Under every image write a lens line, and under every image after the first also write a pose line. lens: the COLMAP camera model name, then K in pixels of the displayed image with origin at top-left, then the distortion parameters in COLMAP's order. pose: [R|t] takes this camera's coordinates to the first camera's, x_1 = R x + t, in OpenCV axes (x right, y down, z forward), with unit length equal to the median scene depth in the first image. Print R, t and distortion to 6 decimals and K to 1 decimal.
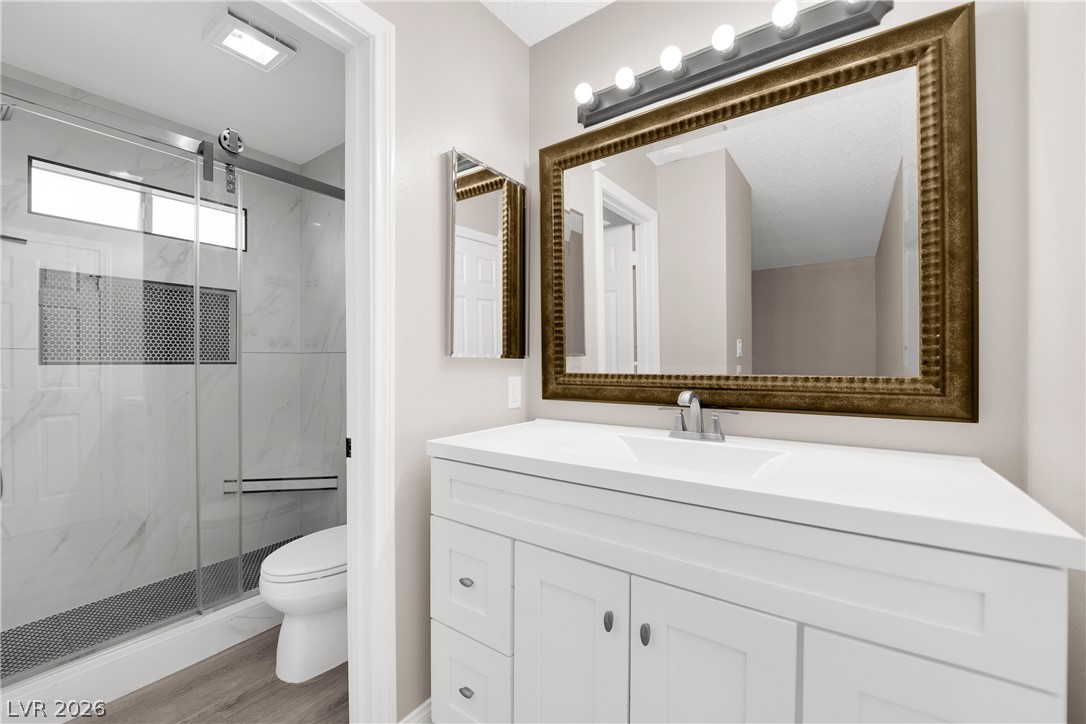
lens RADIAL K [[438.7, 0, 539.0], [0, 438.7, 363.6], [0, 0, 1]] dist [-0.005903, -0.005436]
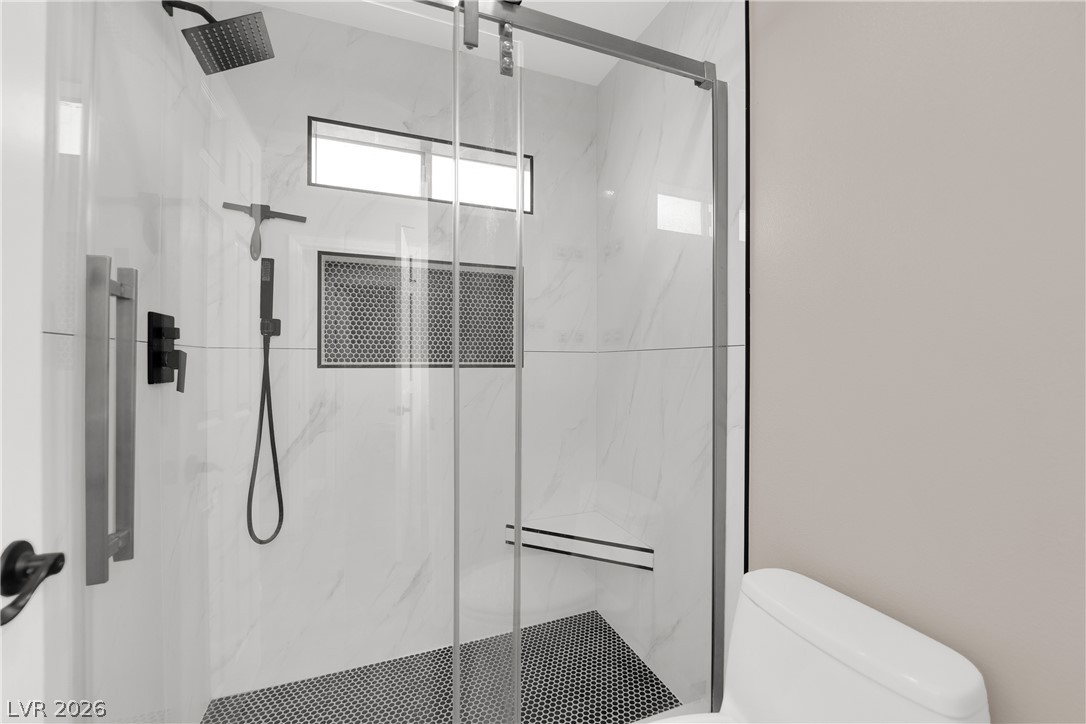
lens RADIAL K [[438.7, 0, 539.0], [0, 438.7, 363.6], [0, 0, 1]] dist [-0.005903, -0.005436]
pose [[0.834706, -0.000672, -0.550696, -0.292612], [-0.003841, 0.999968, -0.007042, -0.000678], [0.550683, 0.007993, 0.834676, 0.451701]]
